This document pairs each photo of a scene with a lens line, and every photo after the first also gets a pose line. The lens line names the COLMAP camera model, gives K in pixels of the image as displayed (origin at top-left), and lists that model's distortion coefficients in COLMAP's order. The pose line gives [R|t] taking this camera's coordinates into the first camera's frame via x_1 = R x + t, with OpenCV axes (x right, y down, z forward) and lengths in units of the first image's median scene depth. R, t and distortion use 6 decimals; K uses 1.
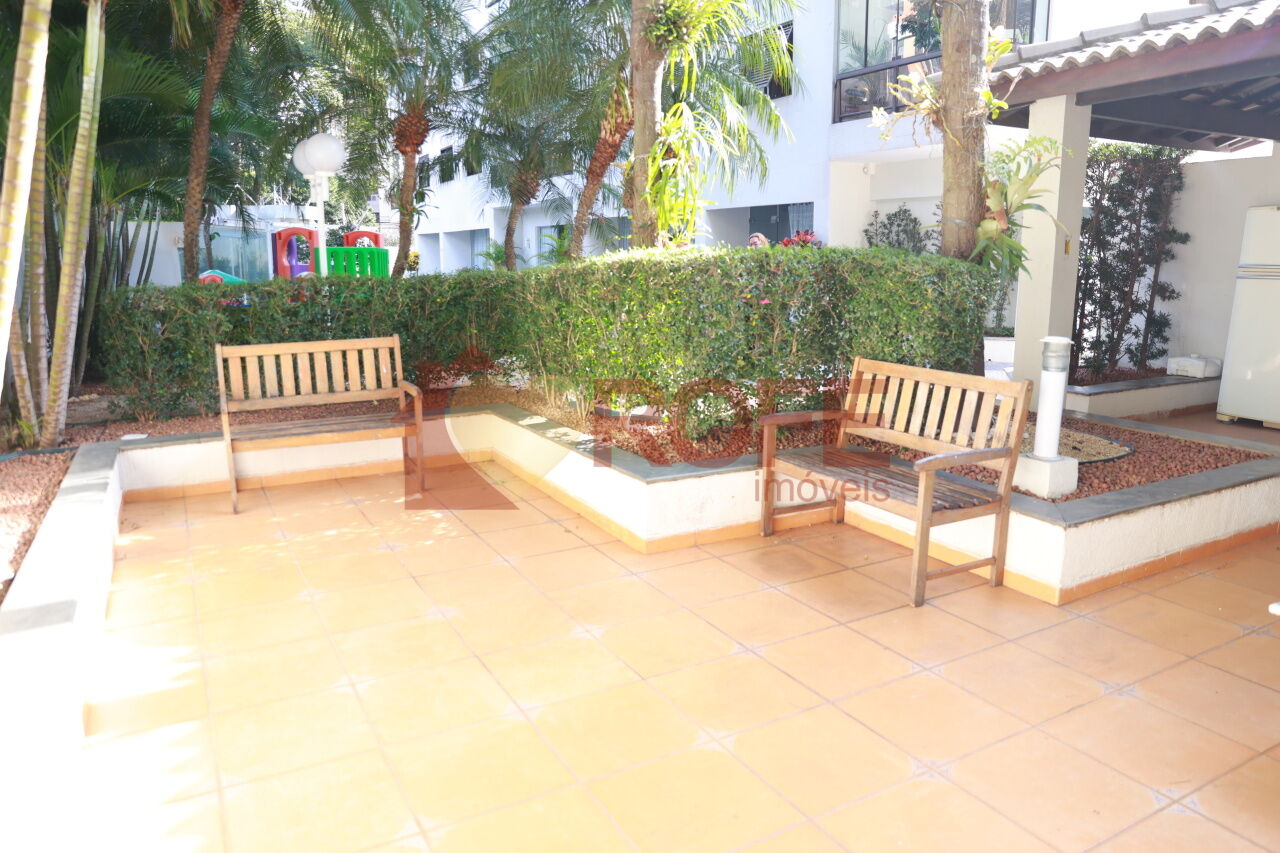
lens RADIAL K [[868.1, 0, 640.0], [0, 868.1, 426.5], [0, 0, 1]] dist [-0.007054, 0.002171]
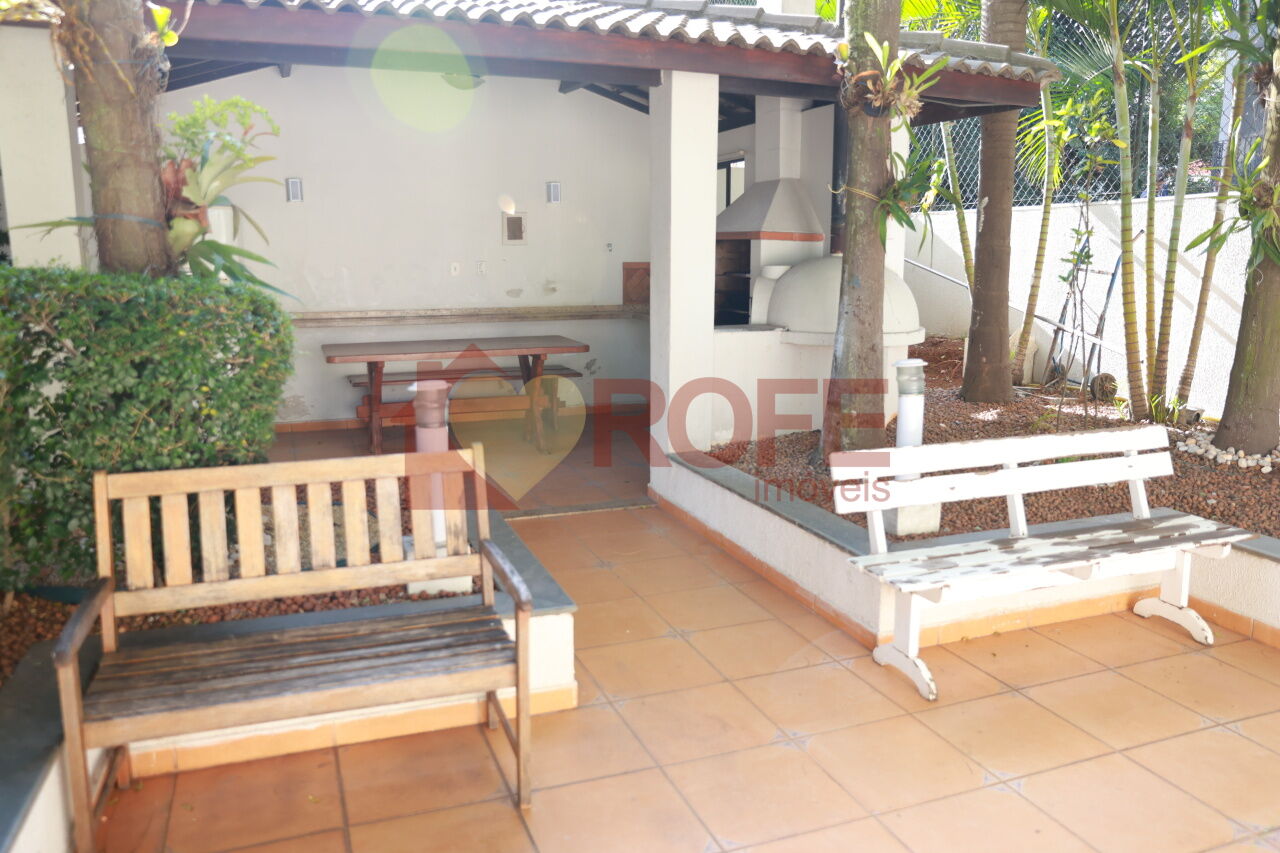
lens RADIAL K [[979.7, 0, 640.0], [0, 979.7, 426.5], [0, 0, 1]] dist [-0.041681, 0.000852]
pose [[0.137564, -0.180648, 0.973880, -0.298147], [0.193540, 0.969178, 0.152437, -0.148346], [-0.971400, 0.167515, 0.168286, 0.642134]]
